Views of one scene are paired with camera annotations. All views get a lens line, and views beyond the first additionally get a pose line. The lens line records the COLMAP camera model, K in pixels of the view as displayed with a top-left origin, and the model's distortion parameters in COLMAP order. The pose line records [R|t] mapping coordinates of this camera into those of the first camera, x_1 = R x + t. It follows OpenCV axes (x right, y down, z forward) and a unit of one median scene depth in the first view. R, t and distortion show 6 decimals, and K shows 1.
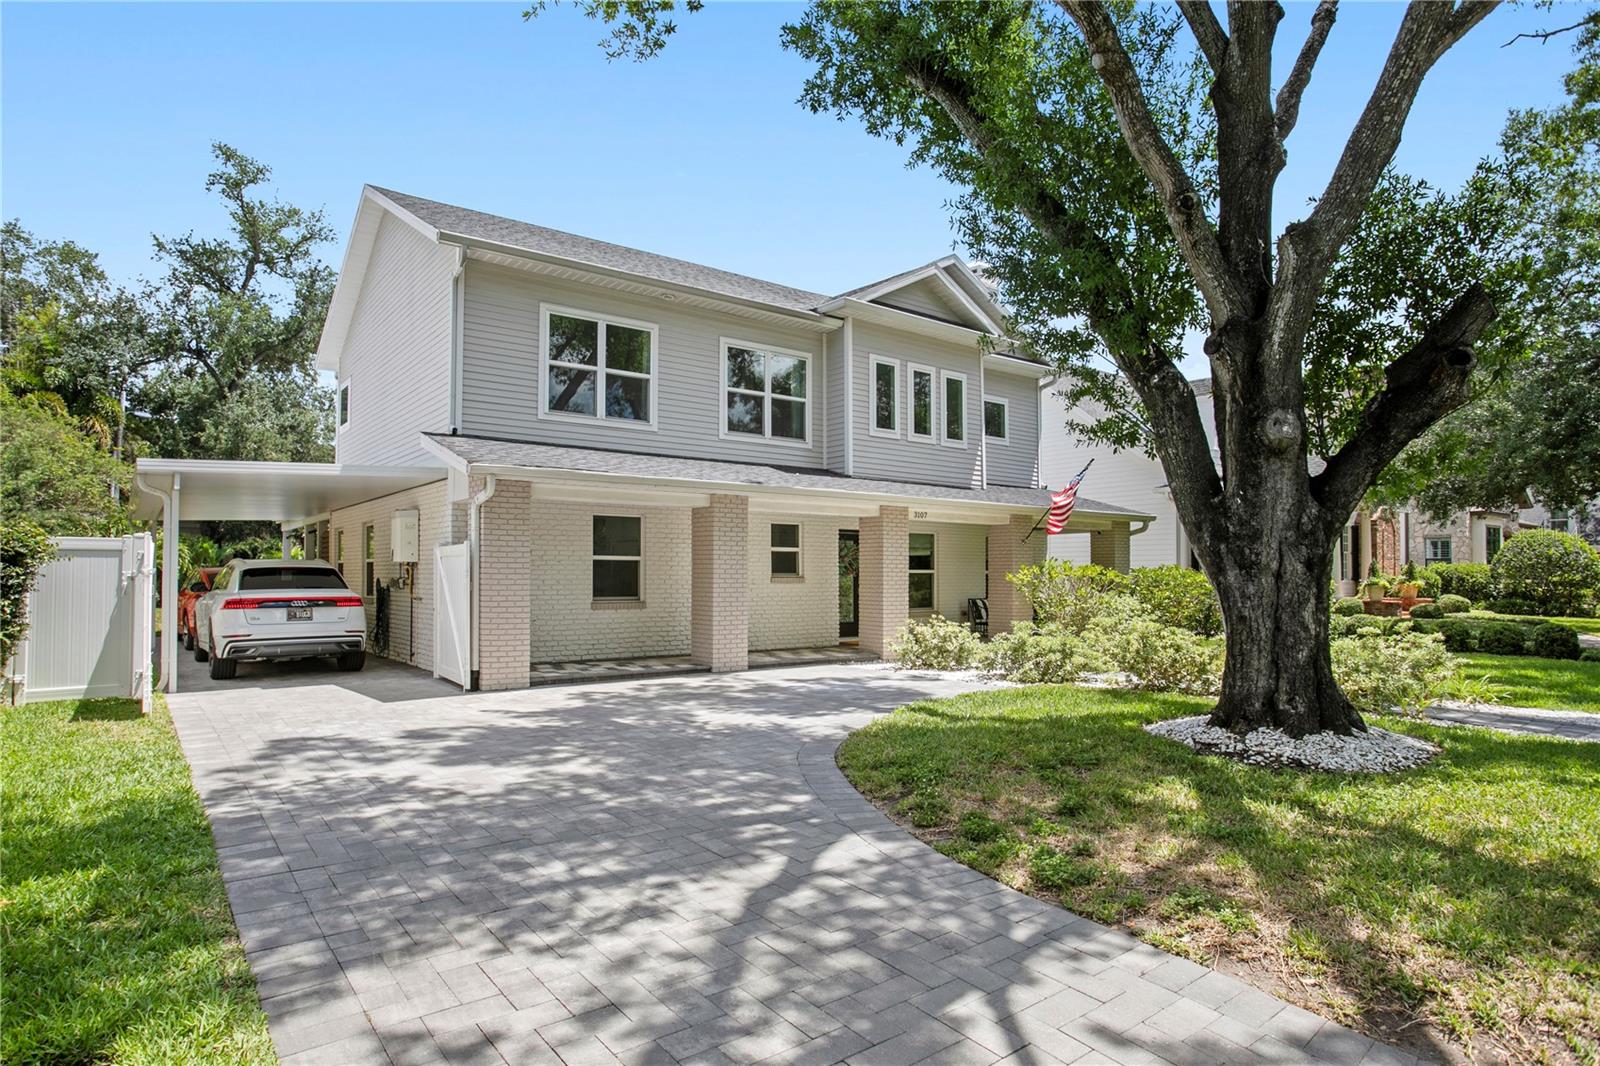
lens RADIAL K [[863.5, 0, 800.6], [0, 863.5, 554.2], [0, 0, 1]] dist [-0.034146, 0.000435]
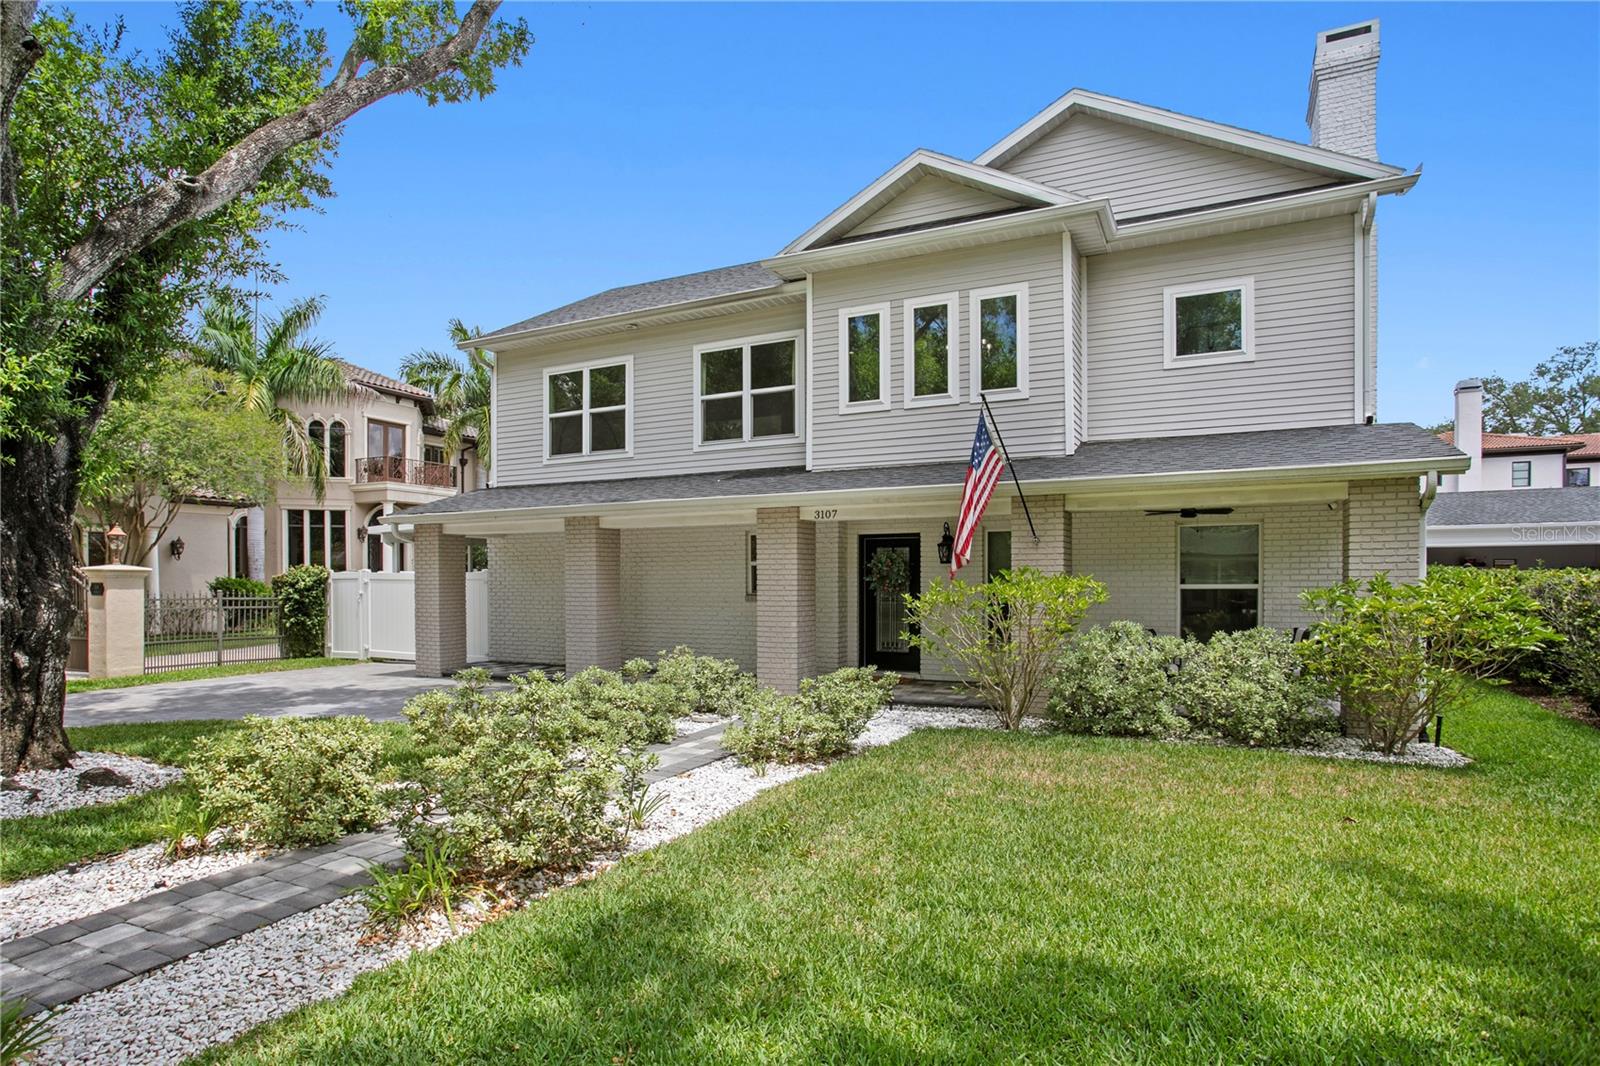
lens RADIAL K [[914.7, 0, 798.5], [0, 914.7, 595.2], [0, 0, 1]] dist [-0.106322, 0.000490]
pose [[0.438478, 0.002239, -0.898739, 0.819881], [0.021843, 0.999675, 0.013147, 0.013925], [0.898476, -0.025396, 0.438287, 0.619923]]
